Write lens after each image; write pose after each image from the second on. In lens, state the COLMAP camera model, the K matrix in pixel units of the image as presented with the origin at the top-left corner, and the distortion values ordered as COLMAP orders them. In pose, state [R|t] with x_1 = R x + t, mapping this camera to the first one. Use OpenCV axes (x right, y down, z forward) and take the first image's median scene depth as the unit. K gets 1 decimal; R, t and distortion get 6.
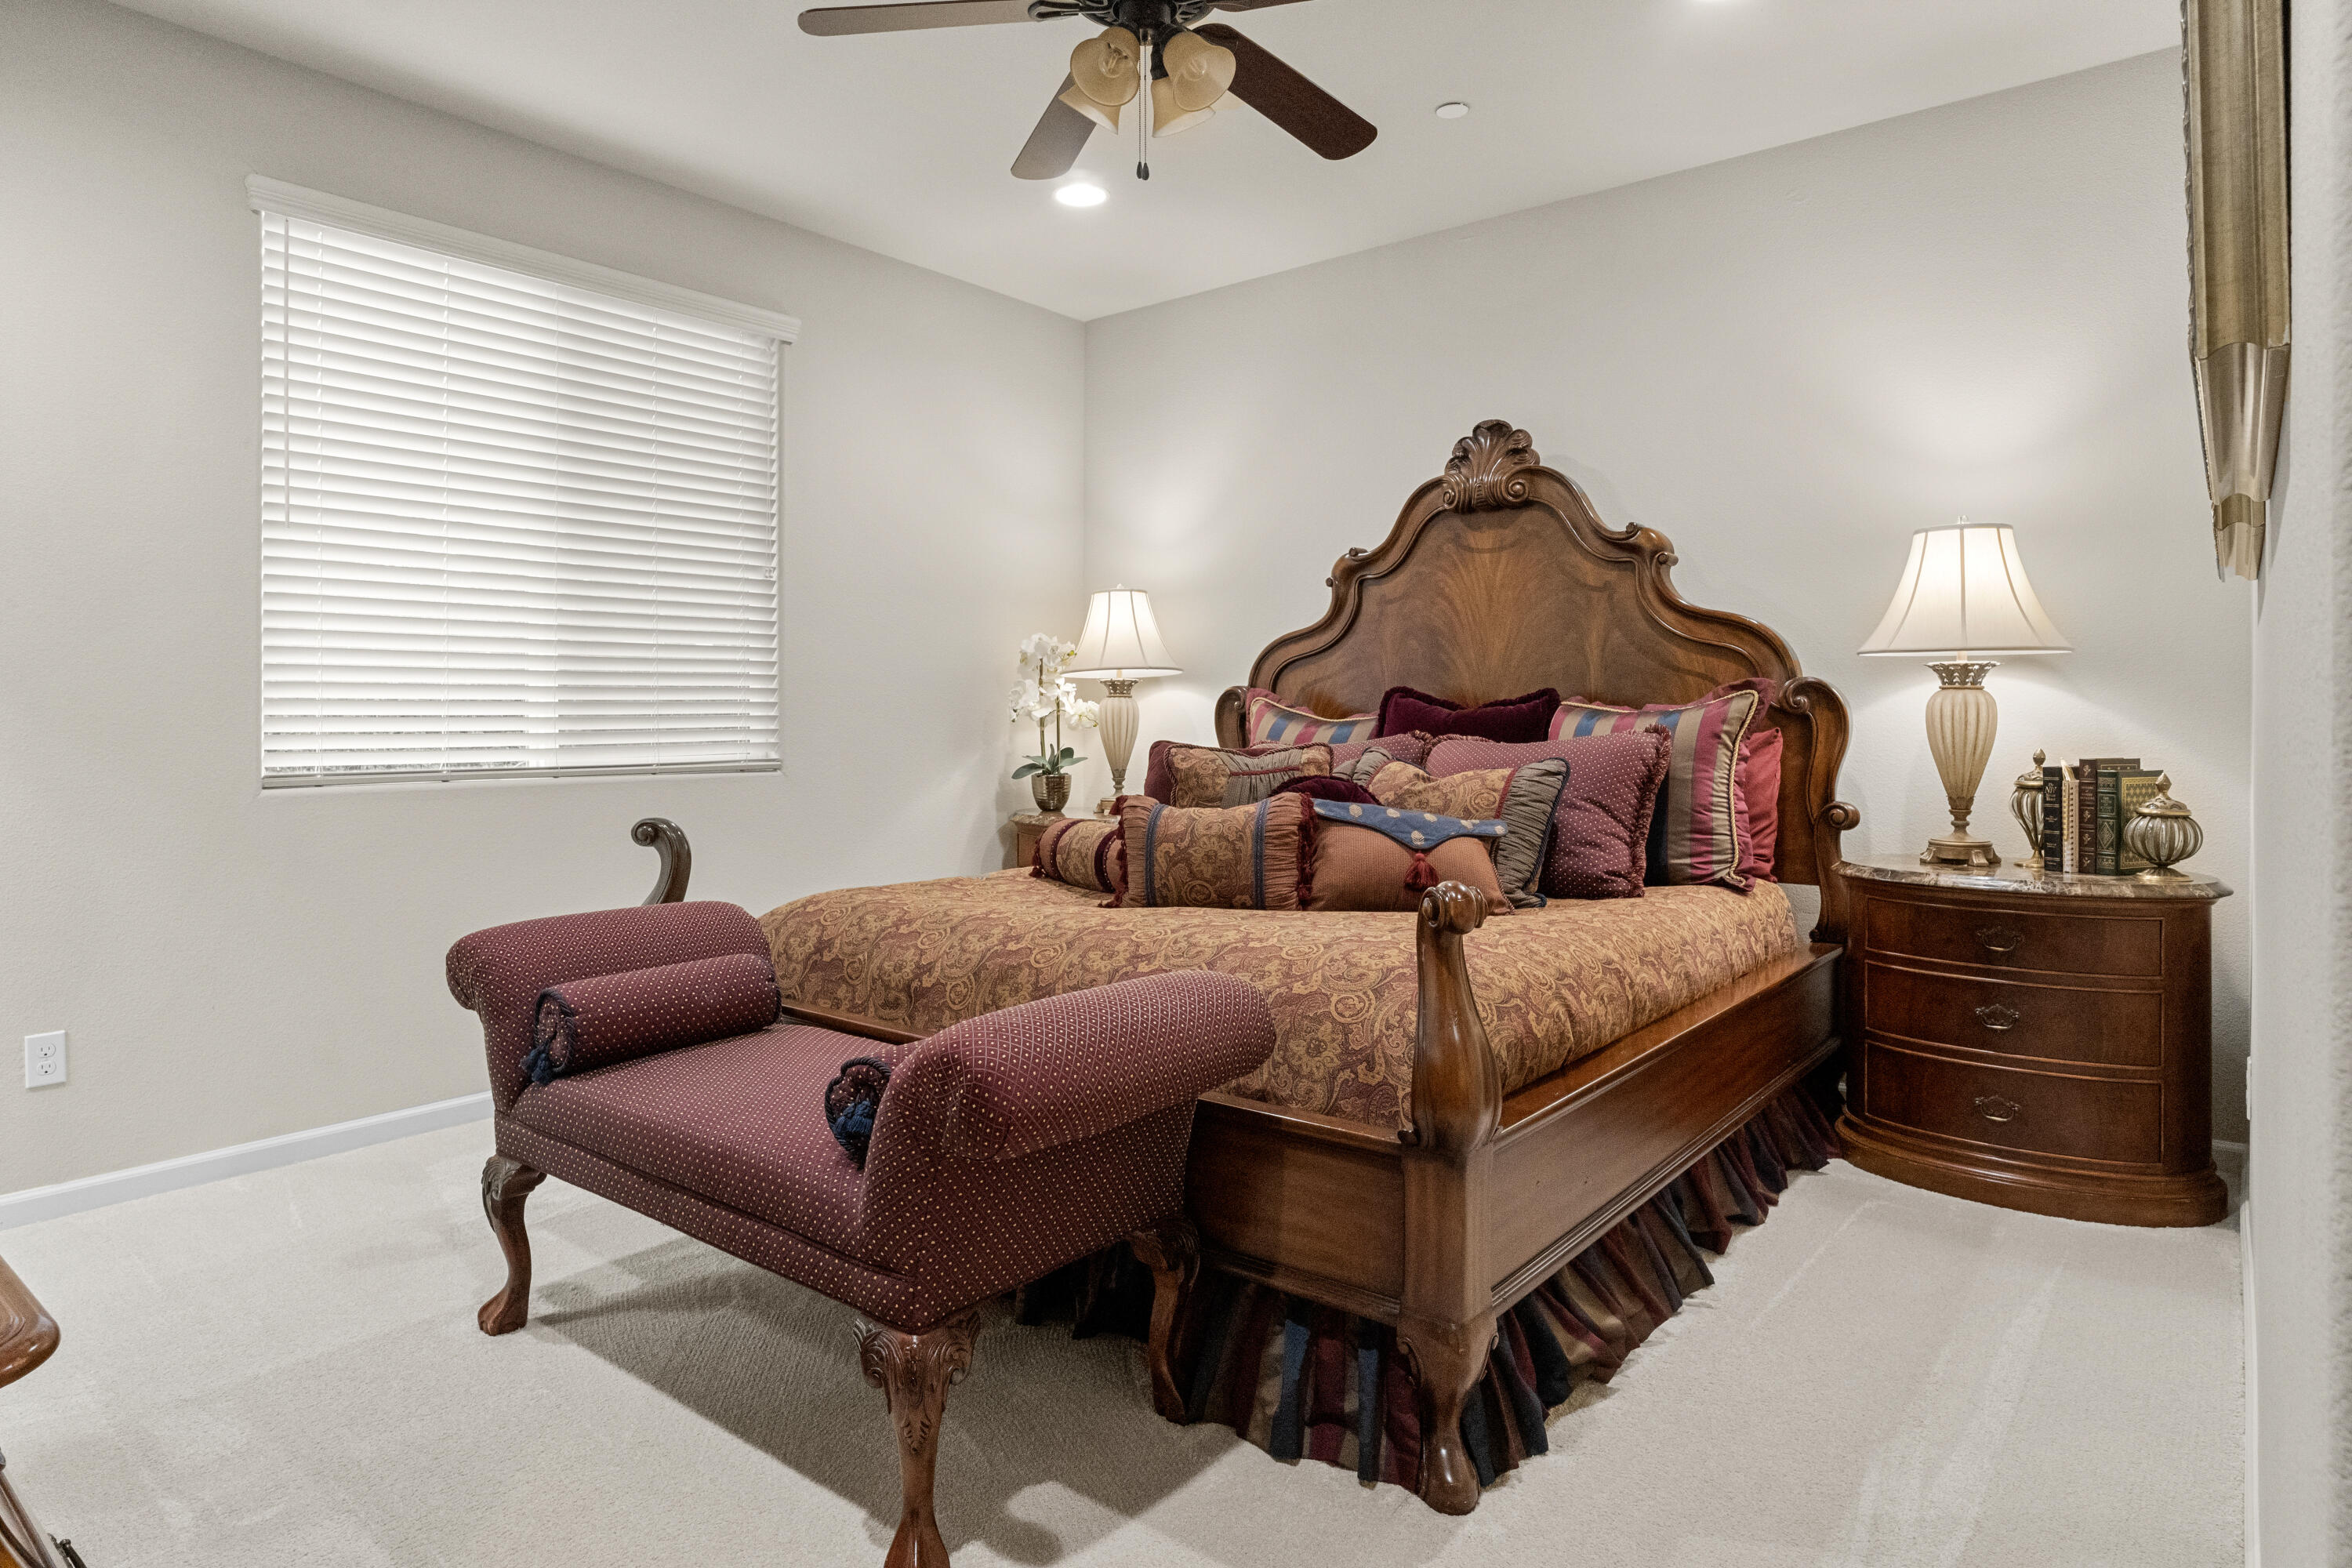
lens RADIAL K [[1343.2, 0, 1176.3], [0, 1343.2, 728.0], [0, 0, 1]] dist [-0.105588, 0.000539]
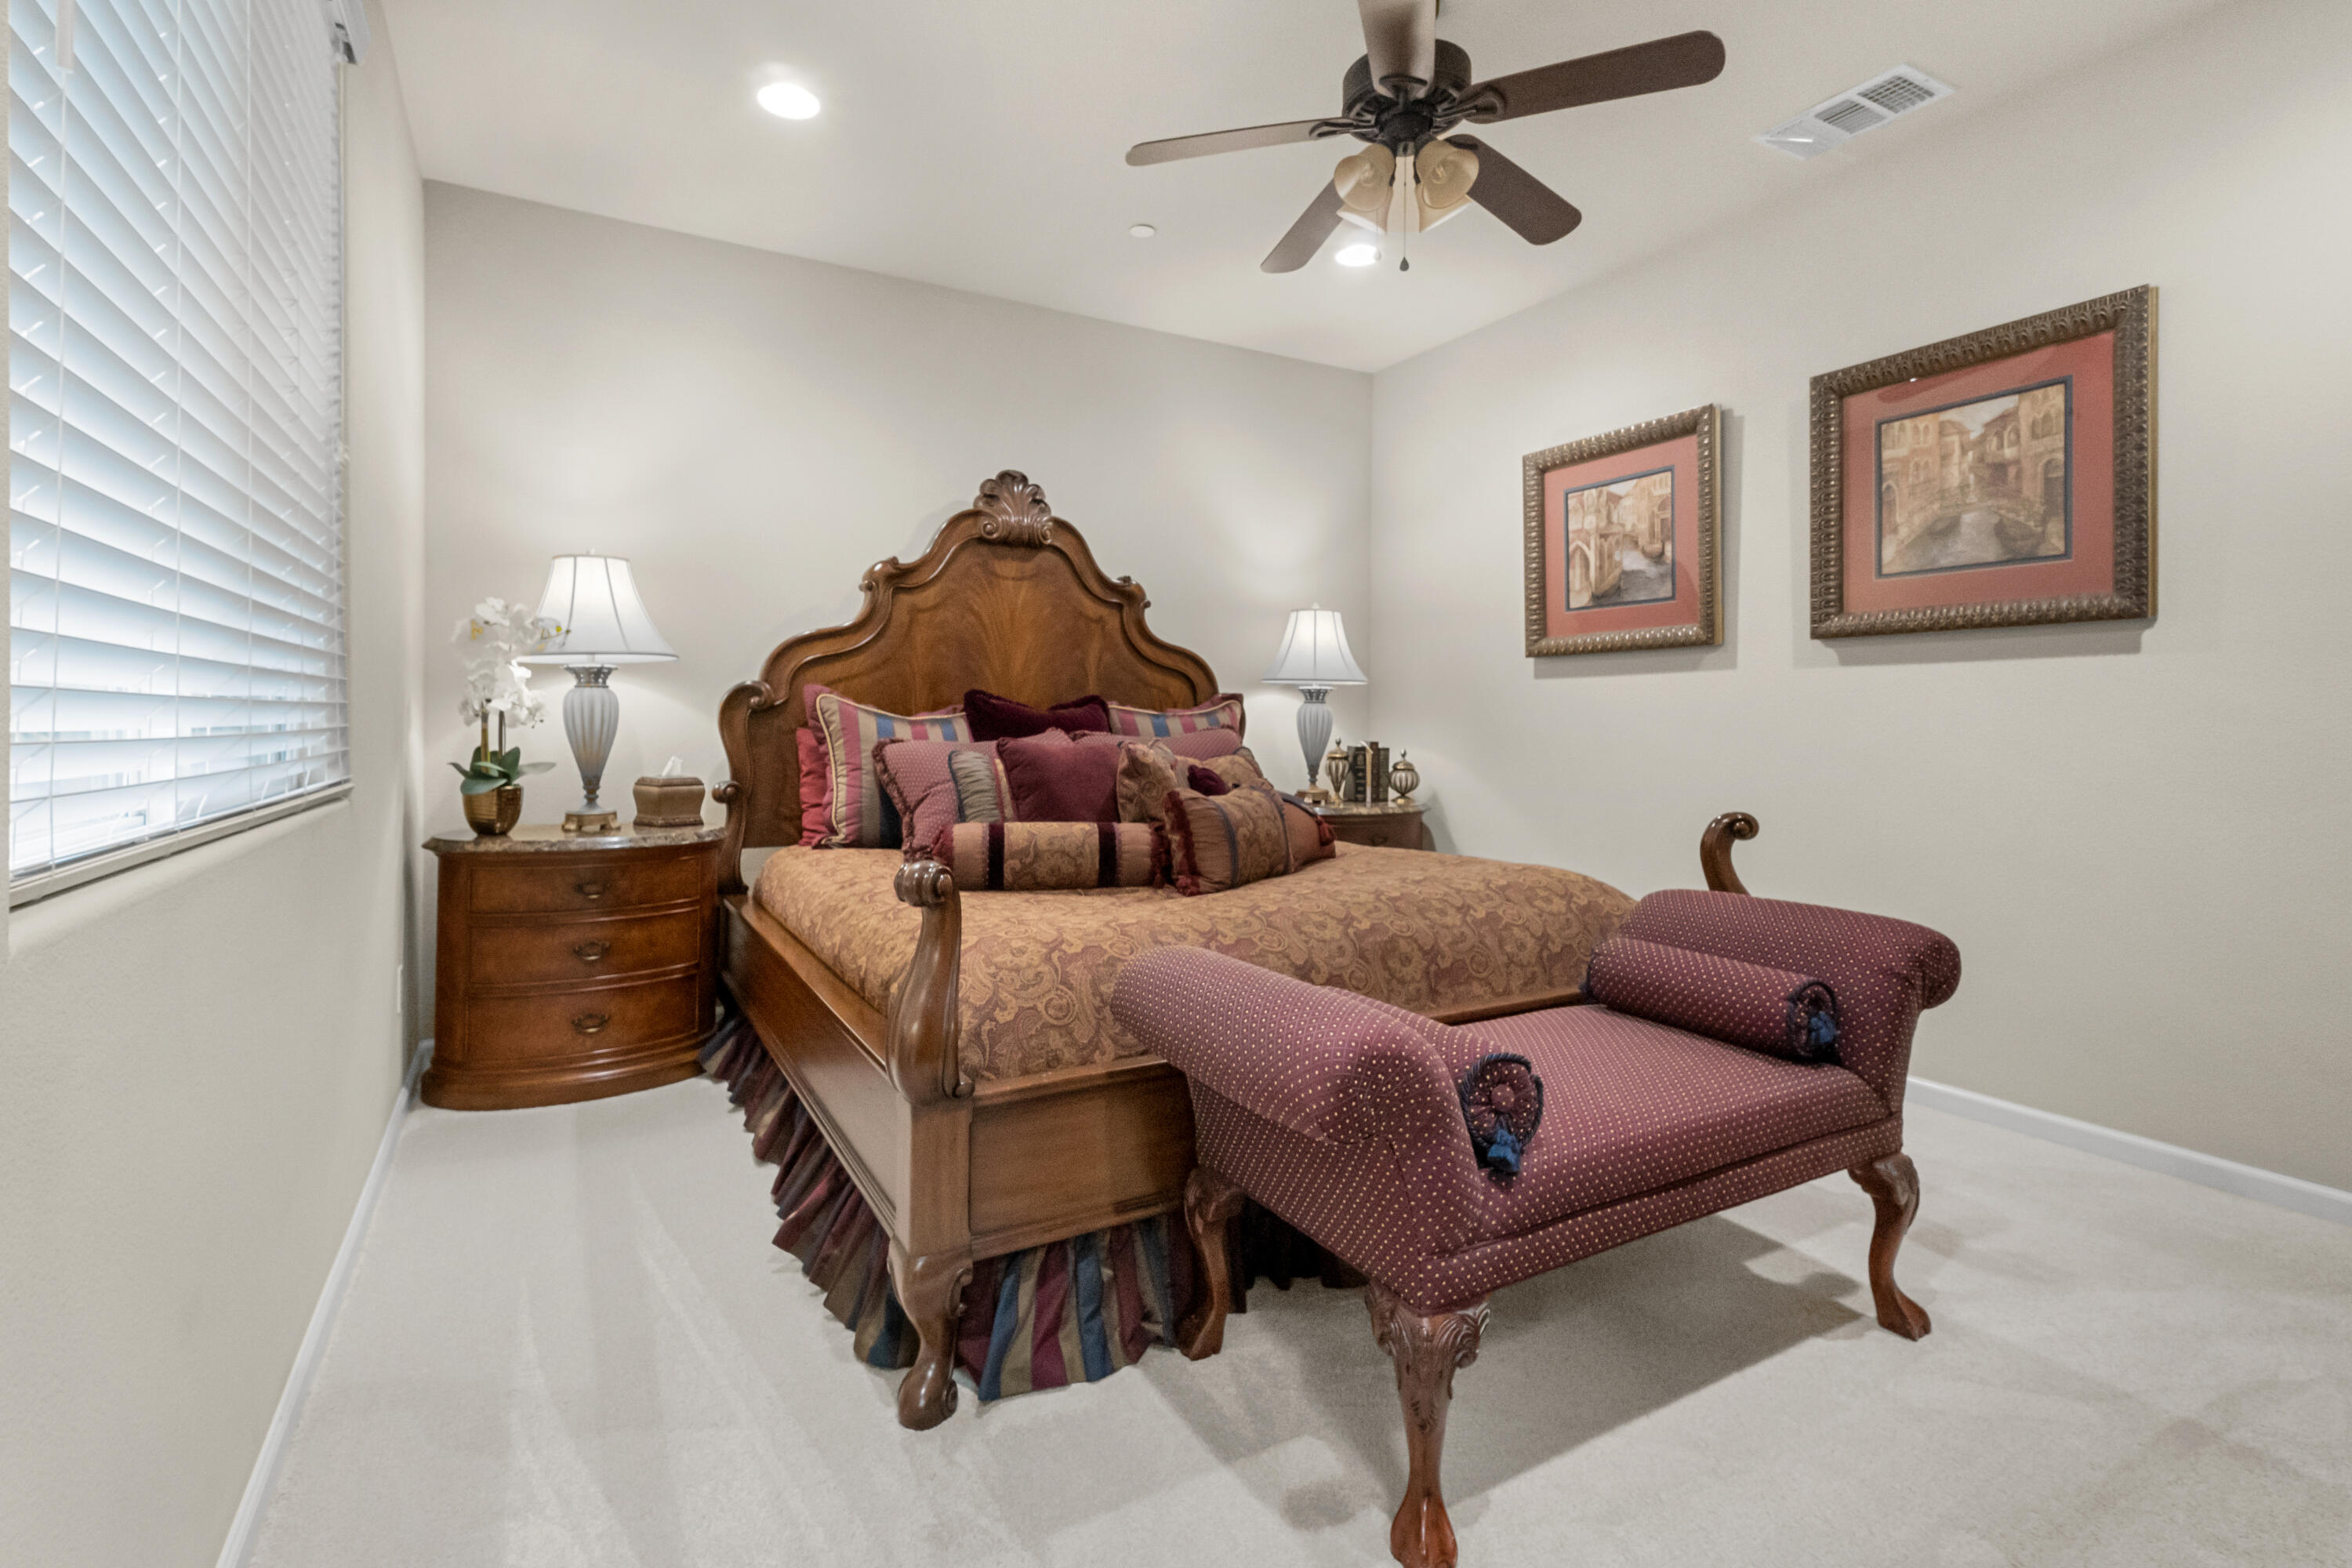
lens RADIAL K [[1072.6, 0, 1166.4], [0, 1072.6, 735.6], [0, 0, 1]] dist [0.013889, -0.000133]
pose [[0.361103, -0.014187, 0.932418, -0.625161], [-0.001300, 0.999876, 0.015717, -0.005776], [-0.932525, -0.006887, 0.361039, 0.512582]]
